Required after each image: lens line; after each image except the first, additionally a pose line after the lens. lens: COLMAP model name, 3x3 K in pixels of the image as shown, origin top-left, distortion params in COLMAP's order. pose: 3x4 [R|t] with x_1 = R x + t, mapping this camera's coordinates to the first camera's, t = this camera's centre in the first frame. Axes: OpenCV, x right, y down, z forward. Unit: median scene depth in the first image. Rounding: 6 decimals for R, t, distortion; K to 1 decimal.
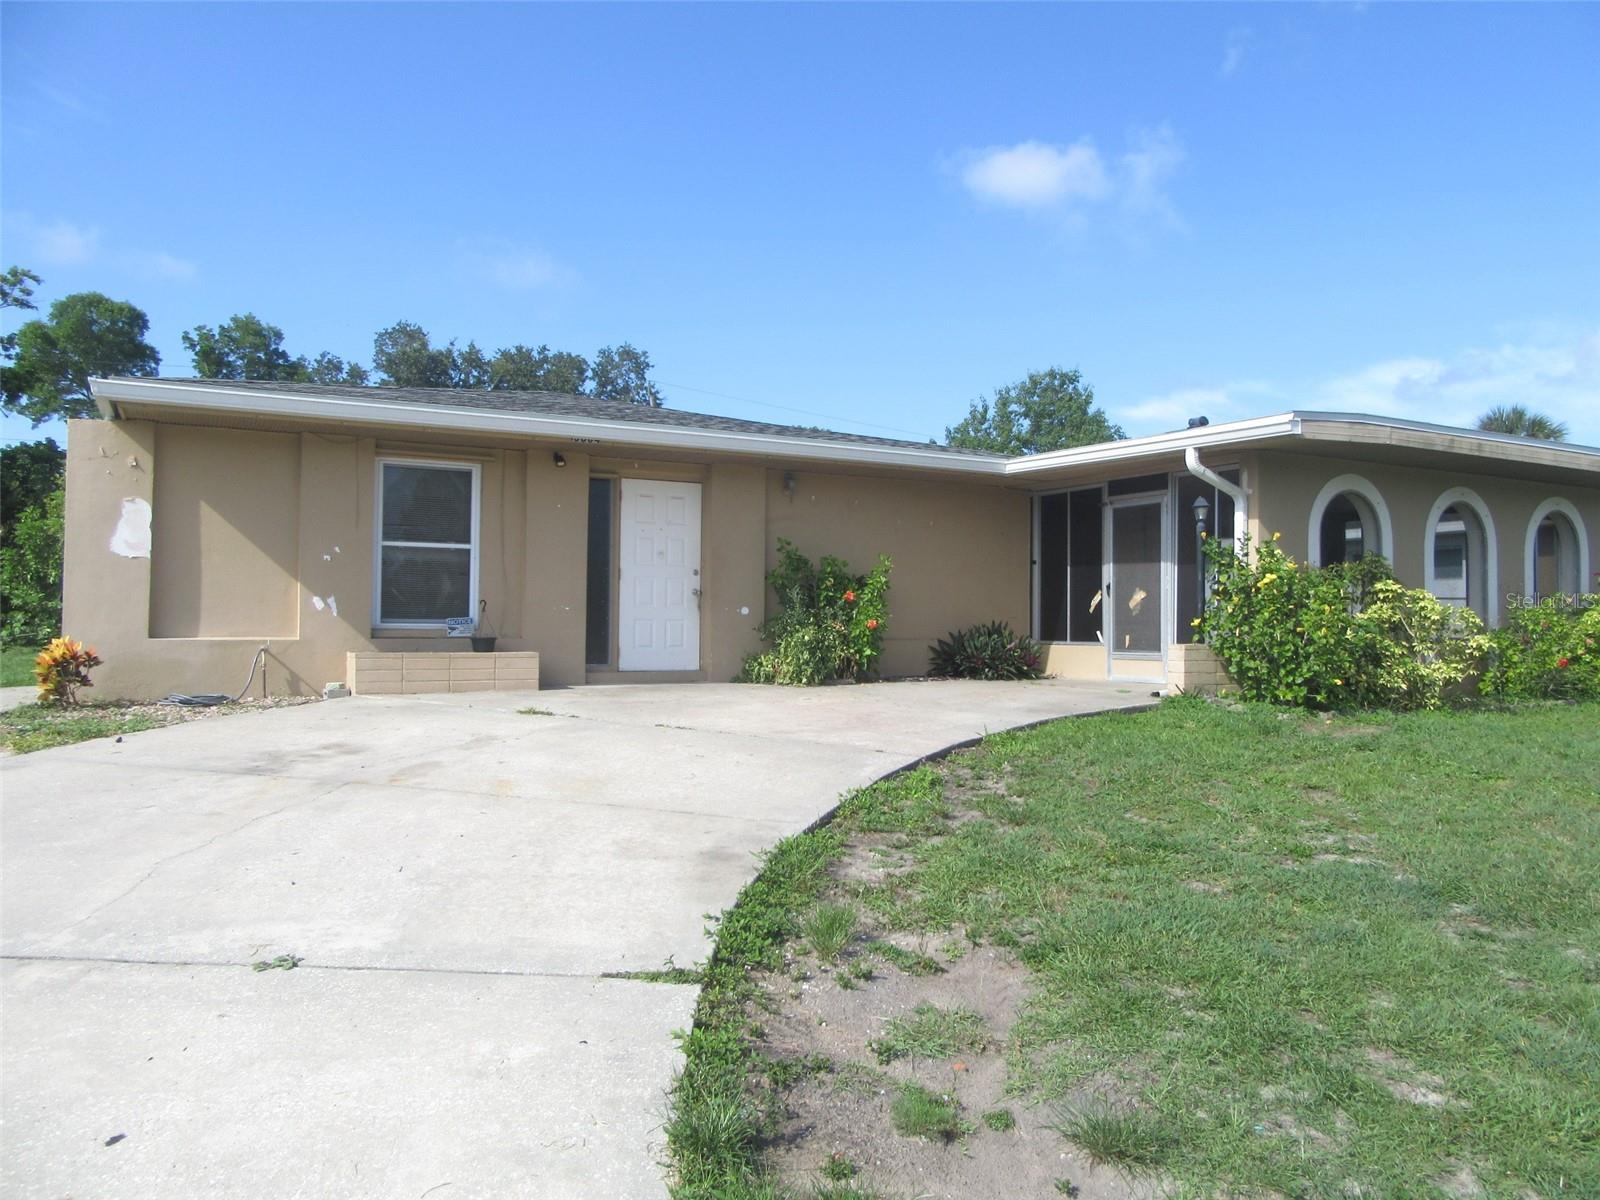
lens RADIAL K [[1177.7, 0, 800.0], [0, 1177.7, 600.0], [0, 0, 1]] dist [-0.020802, 0.001845]
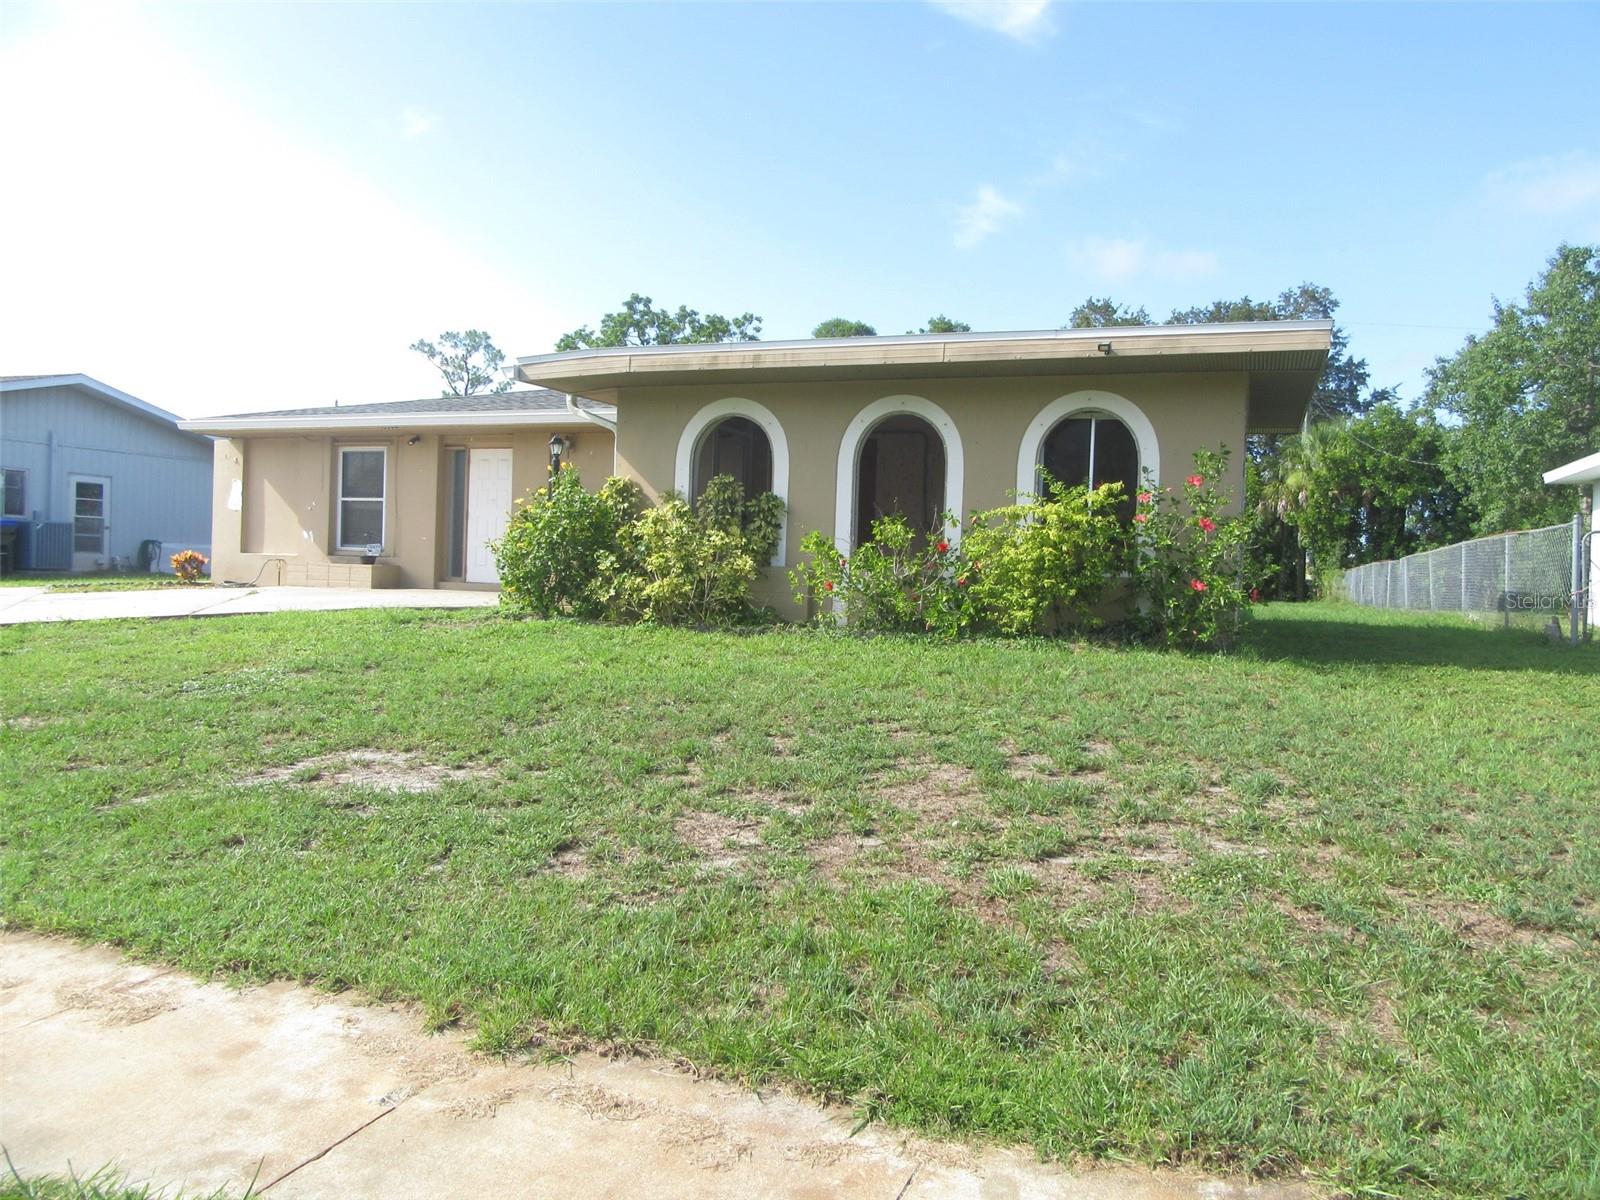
lens RADIAL K [[1177.7, 0, 800.0], [0, 1177.7, 600.0], [0, 0, 1]] dist [-0.020802, 0.001845]
pose [[0.622773, 0.035925, -0.781577, 1.360423], [-0.015657, 0.999318, 0.033457, 0.029112], [0.782246, -0.008599, 0.622911, 0.465669]]
